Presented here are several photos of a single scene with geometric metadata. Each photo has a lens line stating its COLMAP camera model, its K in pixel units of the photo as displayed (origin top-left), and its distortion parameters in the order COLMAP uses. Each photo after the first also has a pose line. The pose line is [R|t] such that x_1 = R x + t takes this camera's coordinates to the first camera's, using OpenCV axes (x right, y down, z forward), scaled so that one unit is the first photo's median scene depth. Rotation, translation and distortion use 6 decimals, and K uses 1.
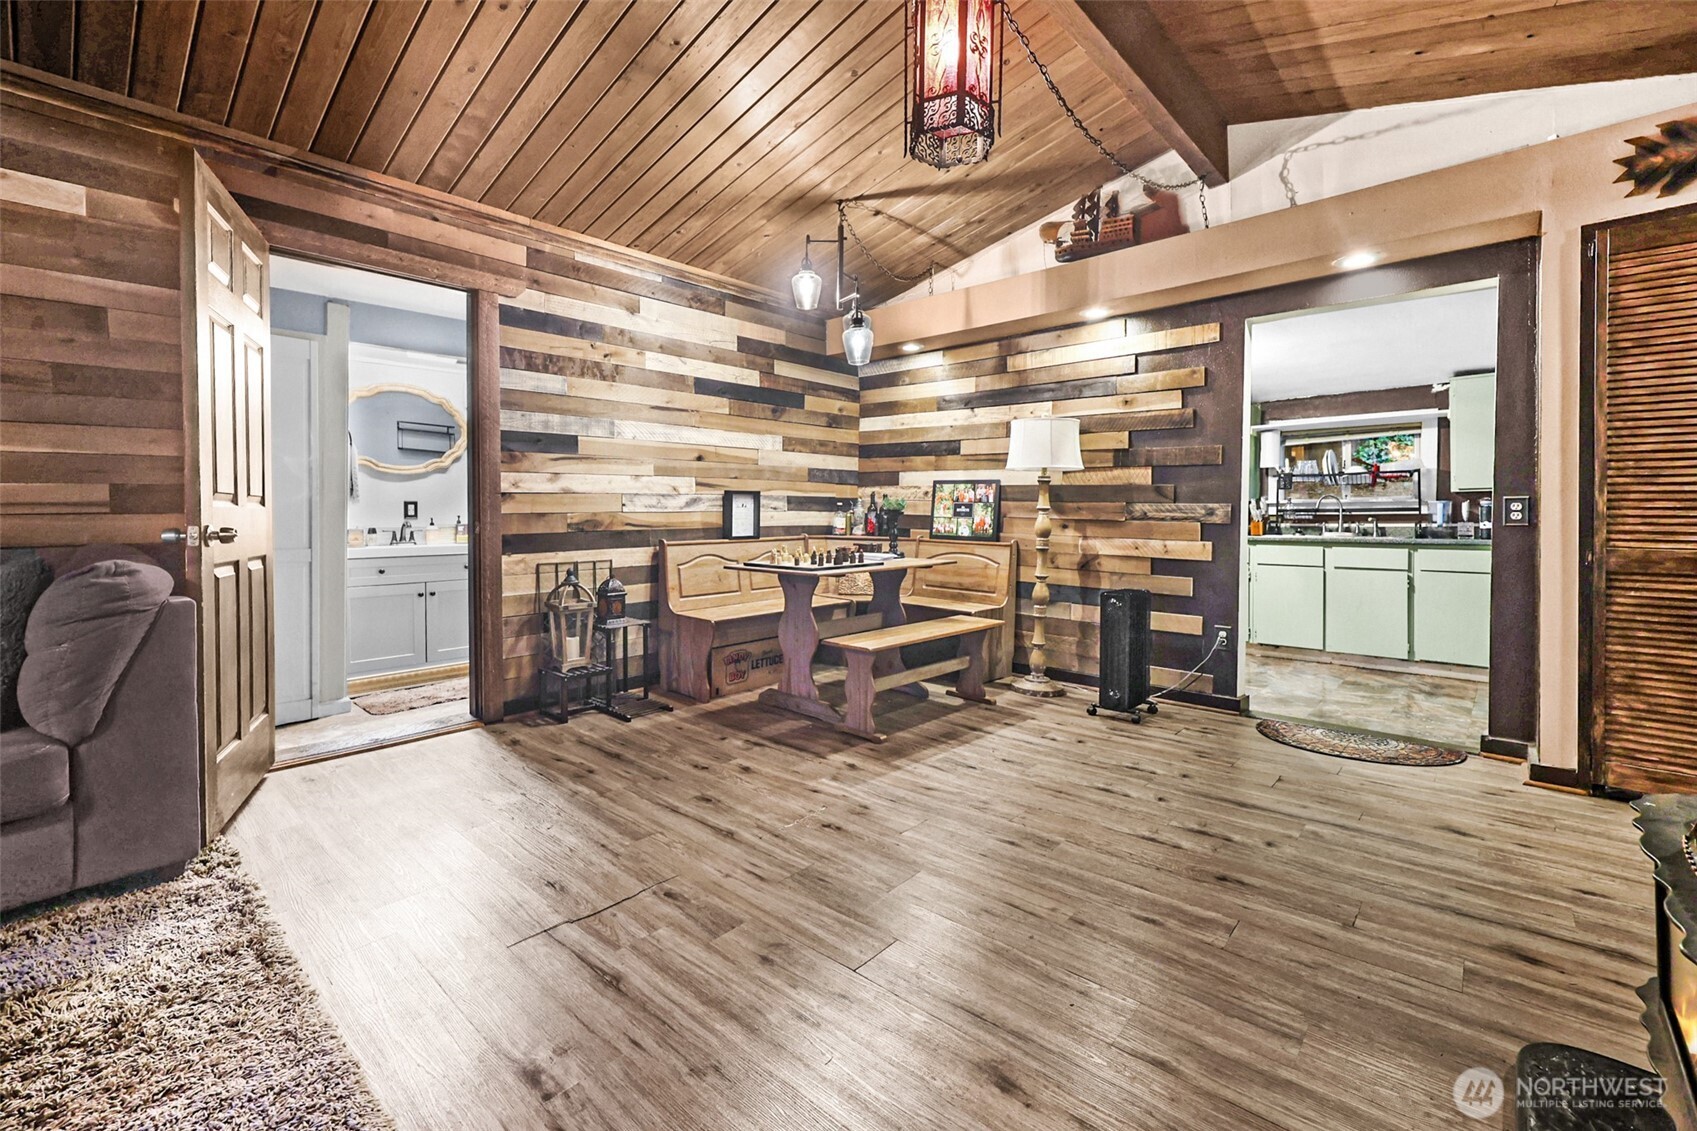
lens RADIAL K [[703.8, 0, 883.0], [0, 703.8, 523.4], [0, 0, 1]] dist [0.009603, -0.002624]
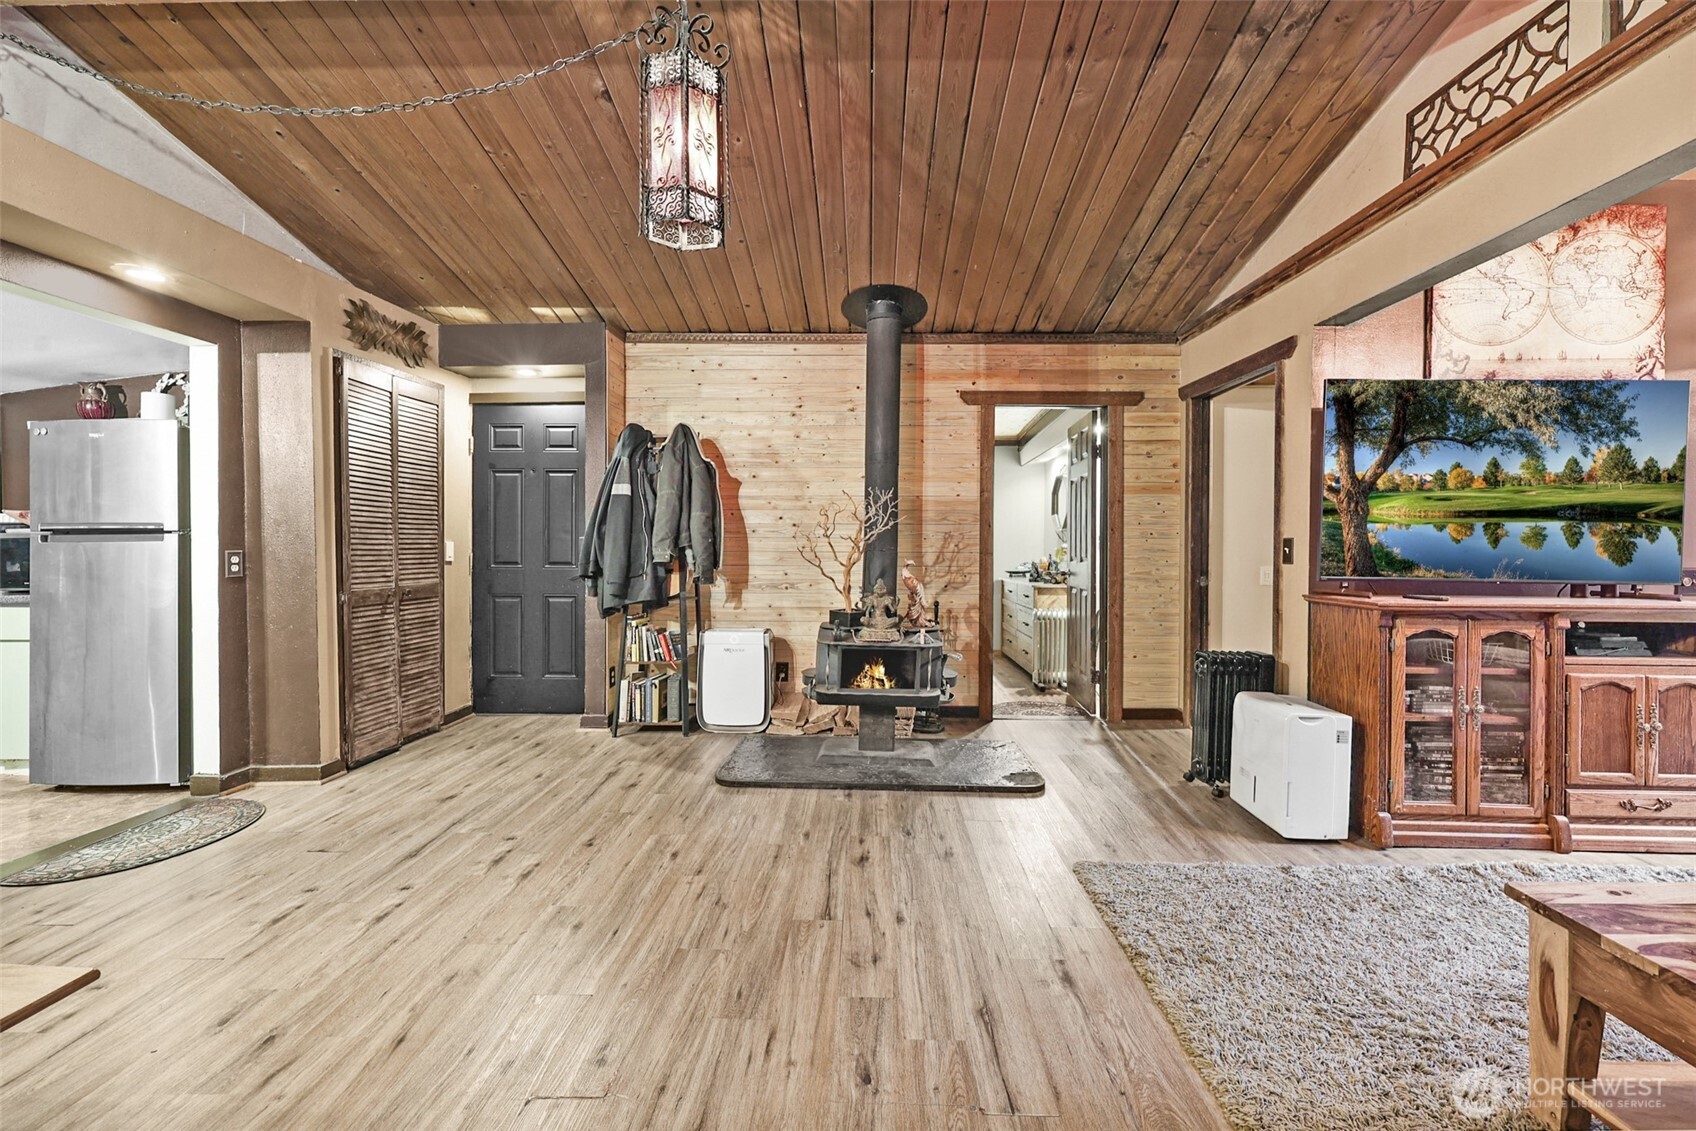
lens RADIAL K [[703.4, 0, 841.9], [0, 703.4, 554.5], [0, 0, 1]] dist [0.009603, -0.002624]
pose [[-0.611151, -0.006469, 0.791488, -0.418315], [0.010583, 0.999810, 0.016344, -0.030155], [-0.791443, 0.018365, -0.610967, 0.691268]]
